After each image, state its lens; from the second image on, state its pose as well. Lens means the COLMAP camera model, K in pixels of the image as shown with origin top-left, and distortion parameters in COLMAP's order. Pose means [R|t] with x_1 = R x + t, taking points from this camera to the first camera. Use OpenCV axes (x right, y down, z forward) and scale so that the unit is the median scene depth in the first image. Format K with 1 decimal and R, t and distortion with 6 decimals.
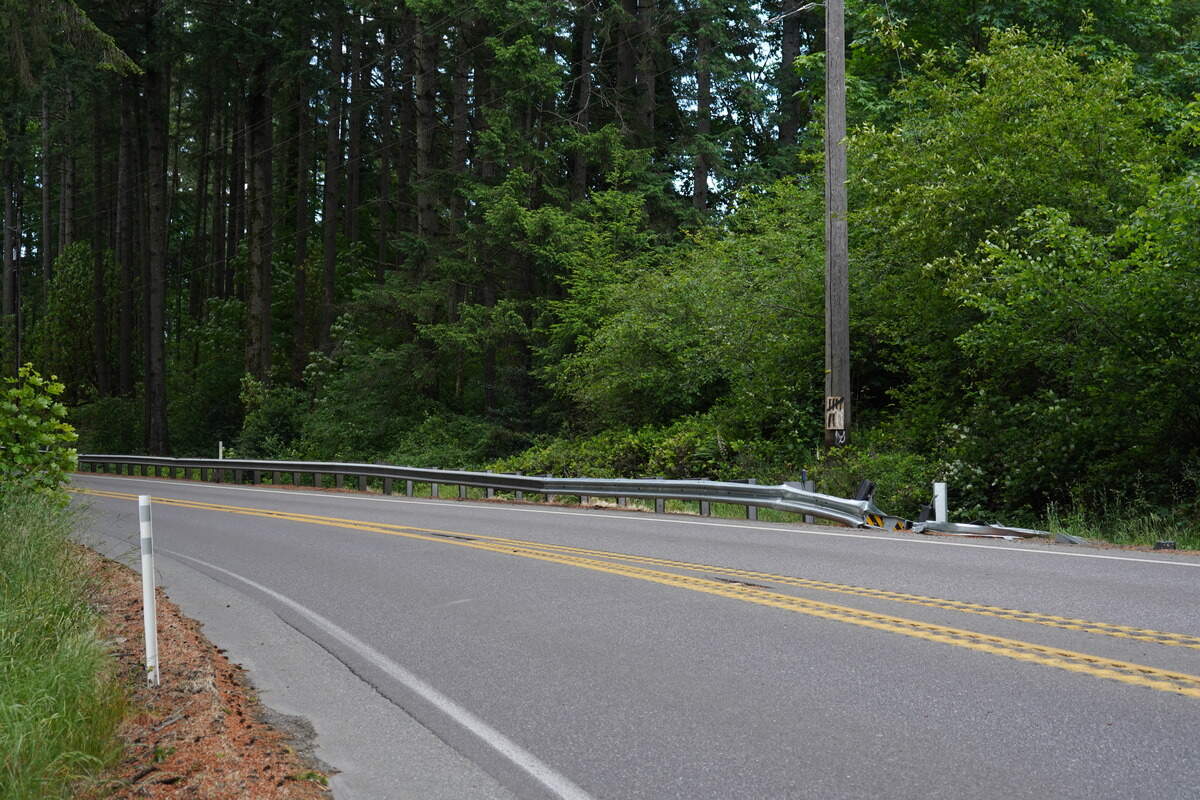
lens RADIAL K [[2089.1, 0, 599.8], [0, 2089.1, 402.3], [0, 0, 1]] dist [-0.069278, 0.000000]
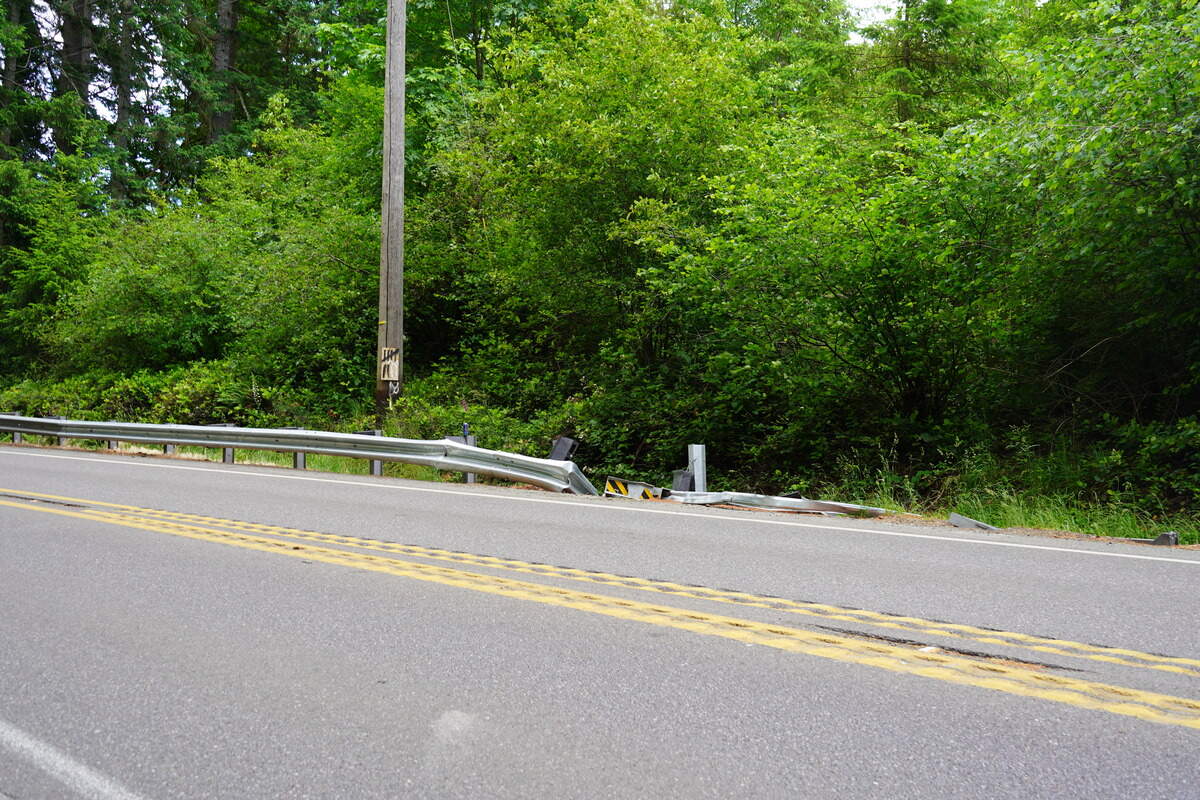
lens RADIAL K [[1317.5, 0, 600.6], [0, 1317.5, 389.1], [0, 0, 1]] dist [-0.008426, 0.000000]
pose [[0.885854, 0.035329, 0.462618, -0.090677], [-0.041113, 0.999152, 0.002424, 0.011536], [-0.462139, -0.021167, 0.886555, 0.388329]]
